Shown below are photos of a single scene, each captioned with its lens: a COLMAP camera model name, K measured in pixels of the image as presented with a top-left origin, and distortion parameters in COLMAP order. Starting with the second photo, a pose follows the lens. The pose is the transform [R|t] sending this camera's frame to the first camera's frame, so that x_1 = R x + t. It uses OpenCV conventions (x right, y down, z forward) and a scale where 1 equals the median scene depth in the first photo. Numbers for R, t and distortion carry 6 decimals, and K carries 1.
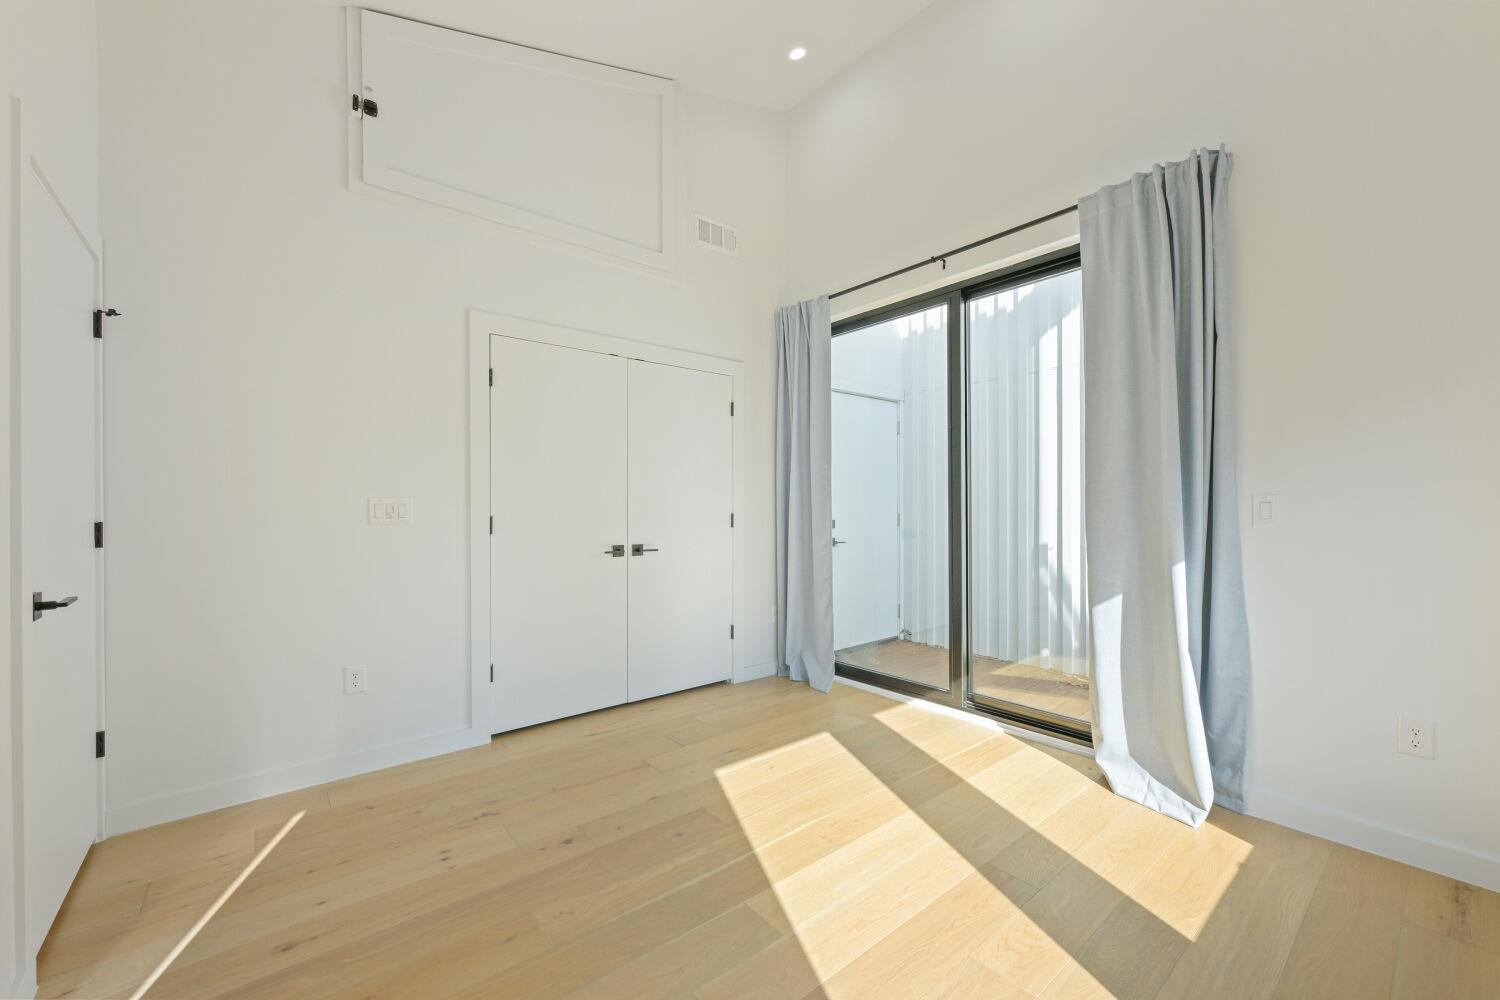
lens RADIAL K [[598.1, 0, 753.7], [0, 598.1, 507.7], [0, 0, 1]] dist [-0.001649, -0.000091]
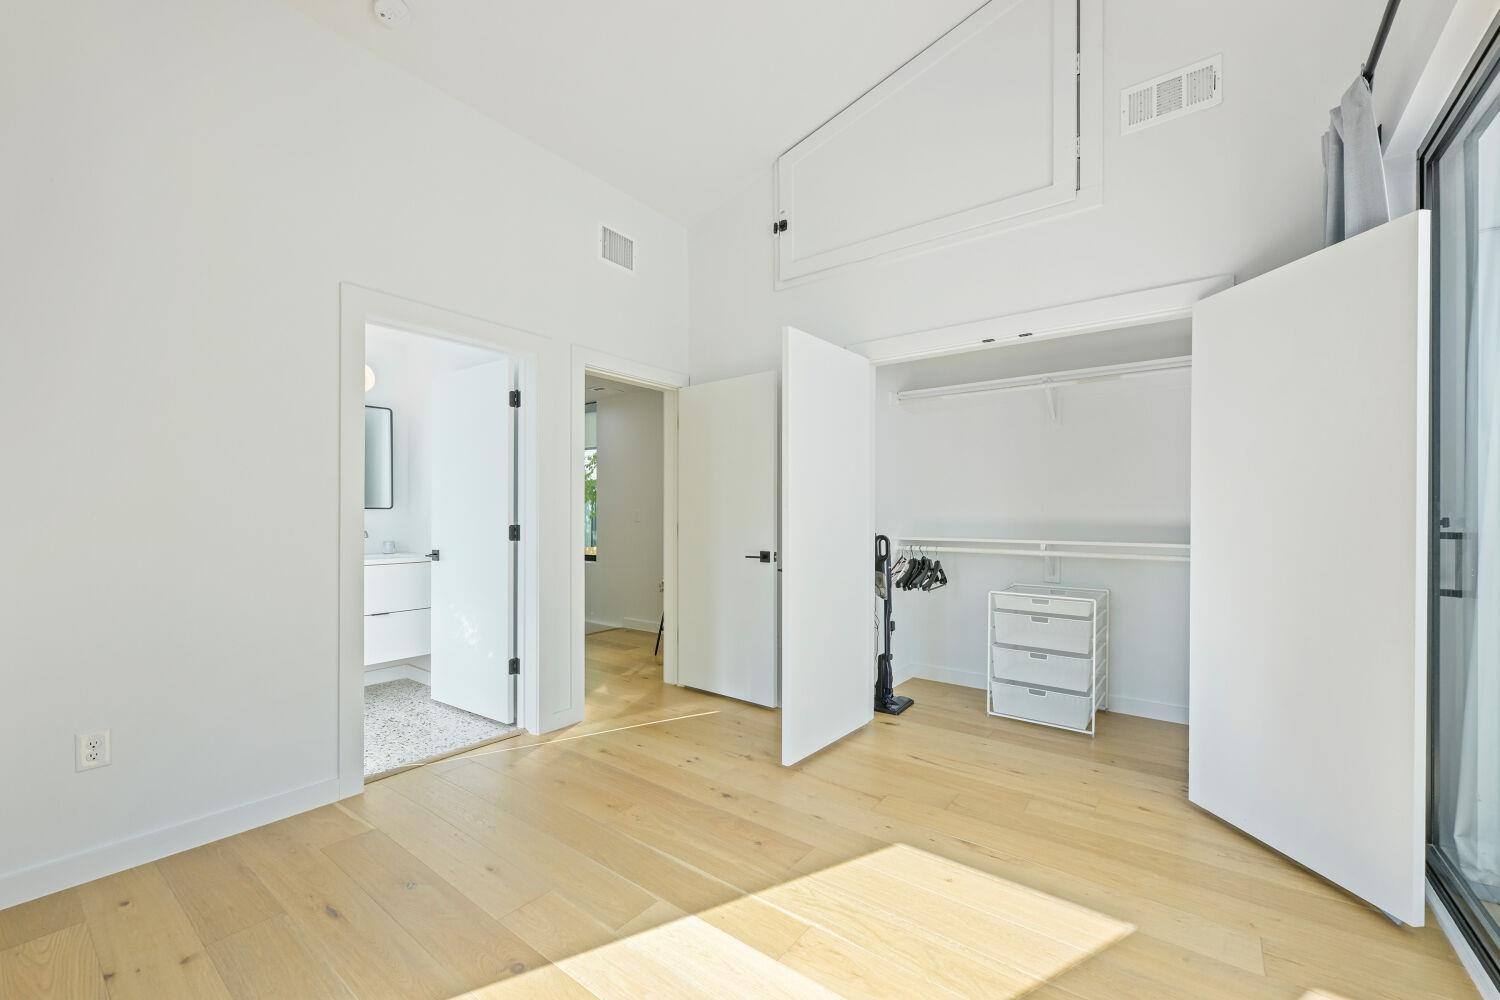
lens RADIAL K [[594.7, 0, 745.0], [0, 594.7, 518.8], [0, 0, 1]] dist [-0.000667, -0.000057]
pose [[0.228675, 0.010777, -0.973443, 0.598832], [-0.006565, 0.999933, 0.009528, -0.005261], [0.973481, 0.004212, 0.228730, 0.537051]]
